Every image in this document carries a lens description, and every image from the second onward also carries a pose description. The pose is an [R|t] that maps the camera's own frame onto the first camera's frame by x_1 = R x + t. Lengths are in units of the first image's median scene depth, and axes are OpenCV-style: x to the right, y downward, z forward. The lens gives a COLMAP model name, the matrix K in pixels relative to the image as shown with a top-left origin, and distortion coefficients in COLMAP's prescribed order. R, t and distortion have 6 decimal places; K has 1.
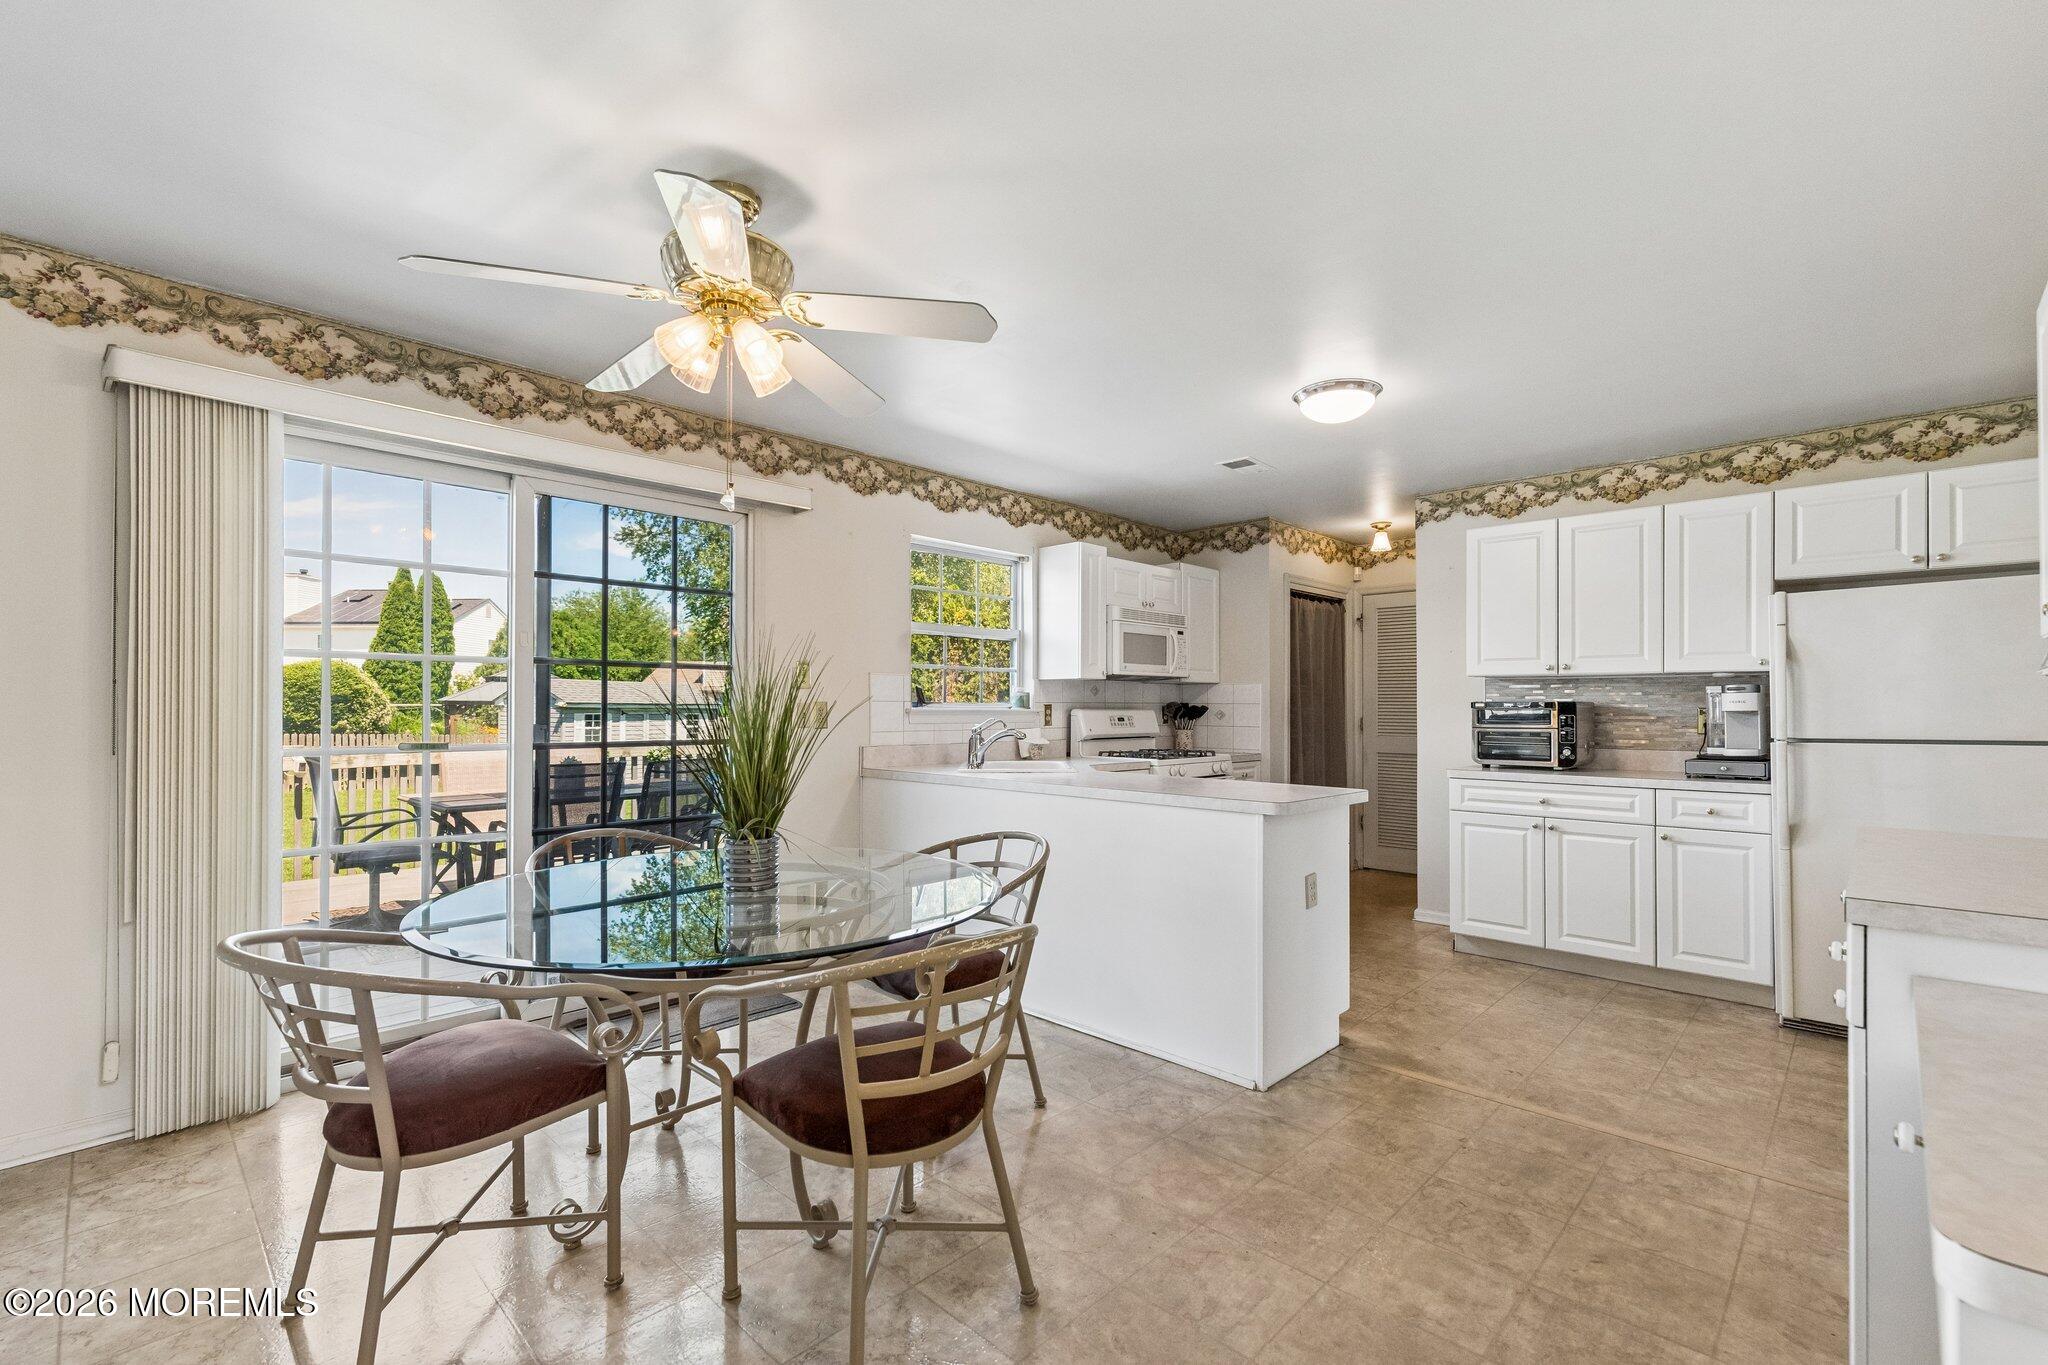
lens RADIAL K [[880.6, 0, 1019.3], [0, 880.6, 690.4], [0, 0, 1]] dist [0.003291, 0.000524]
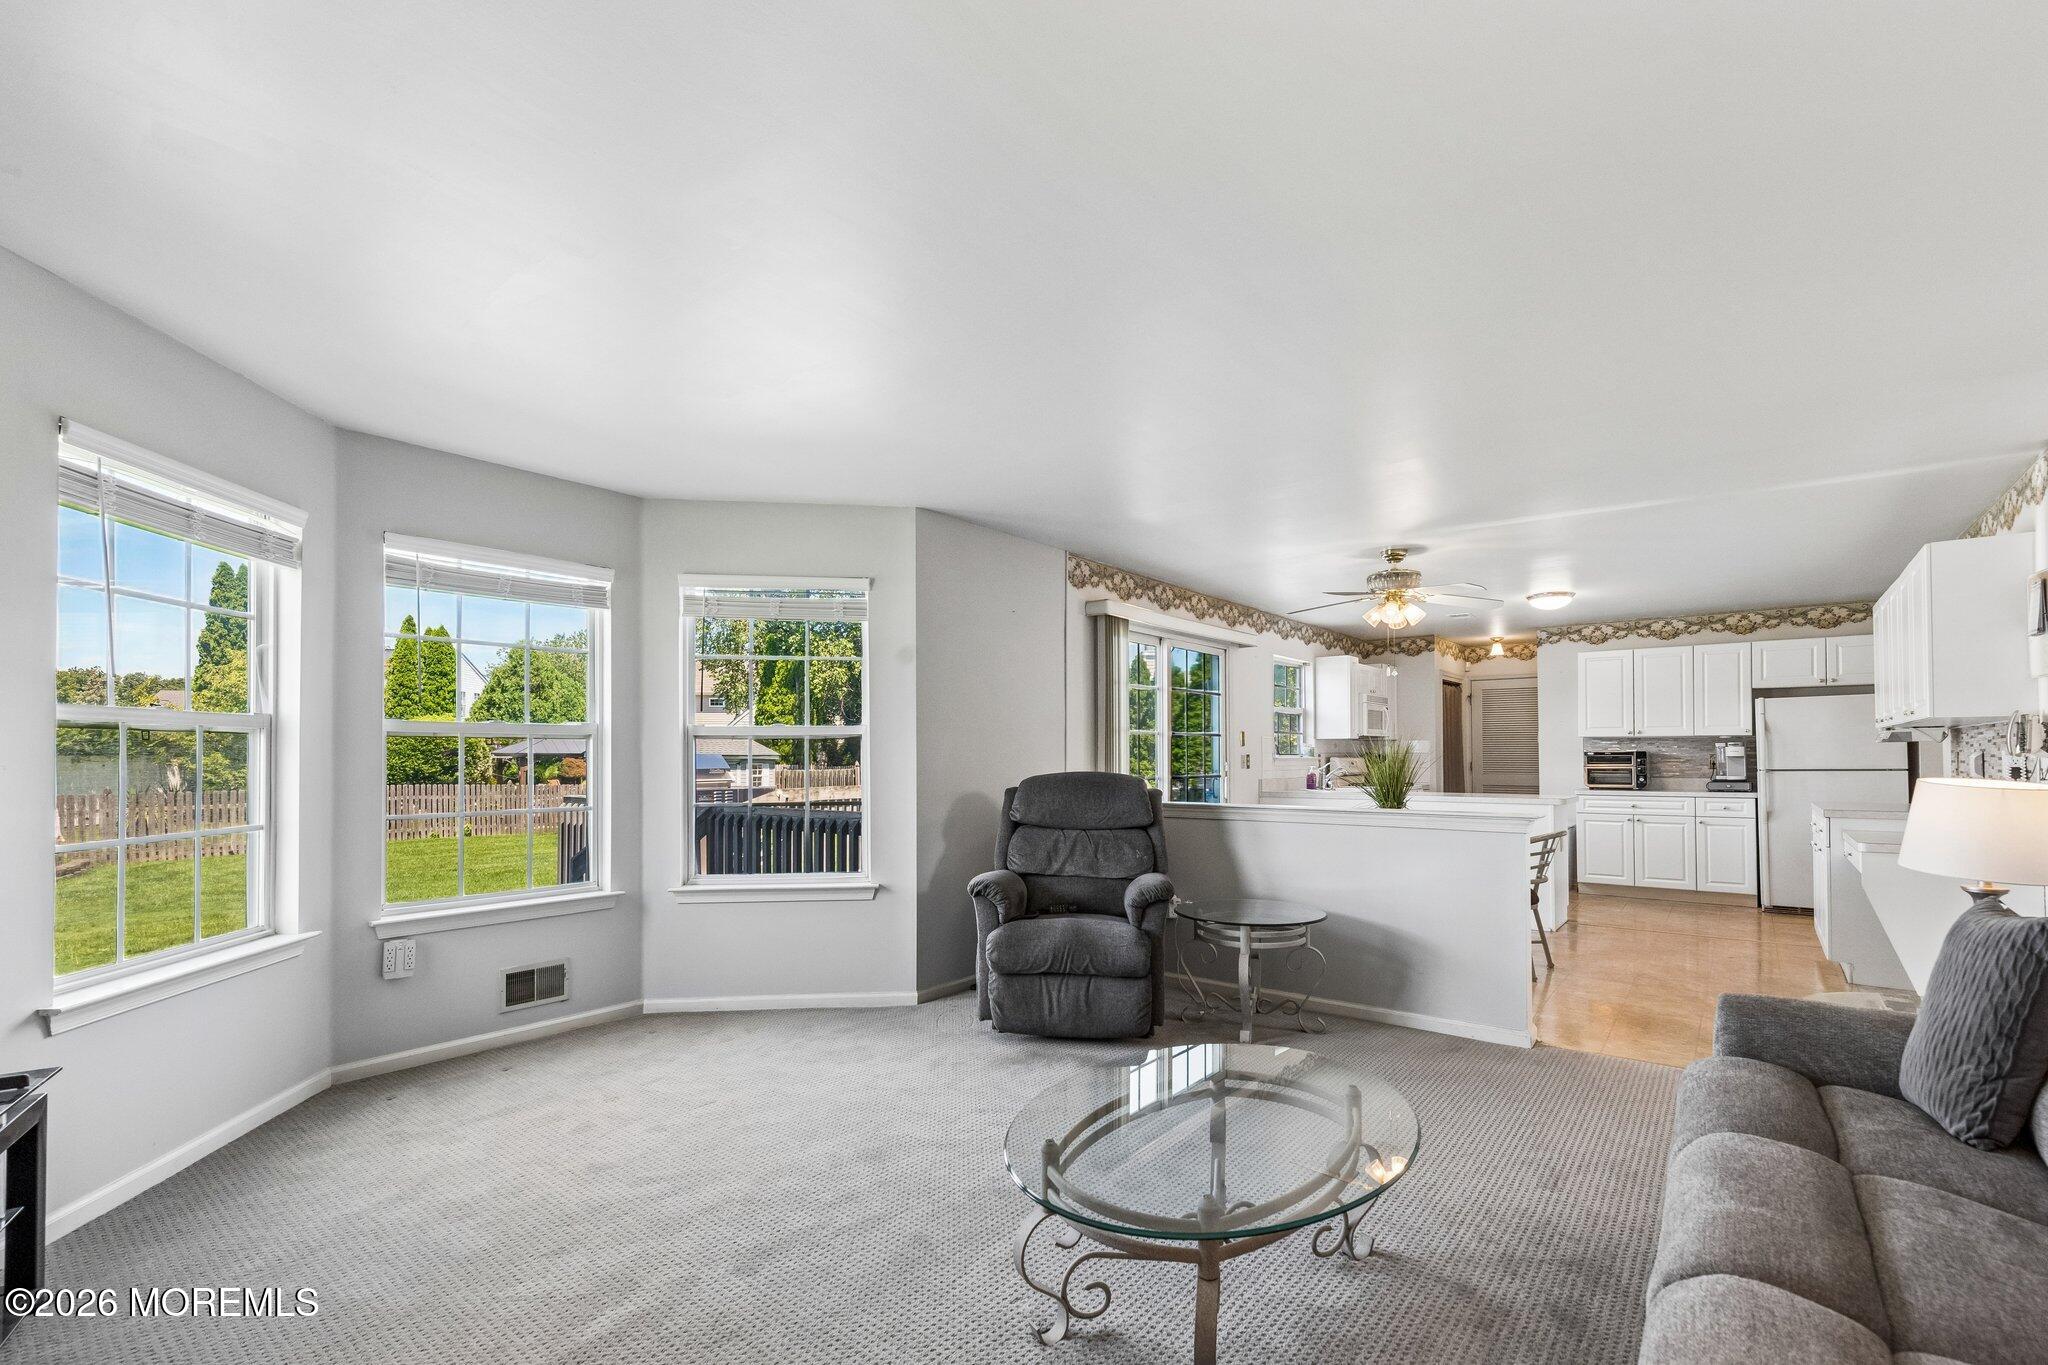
lens RADIAL K [[908.2, 0, 1022.7], [0, 908.2, 730.3], [0, 0, 1]] dist [0.012134, -0.000168]
pose [[0.994855, -0.002057, 0.101291, -0.830011], [0.003066, 0.999947, -0.009806, -0.016172], [-0.101266, 0.010067, 0.994808, -0.735620]]
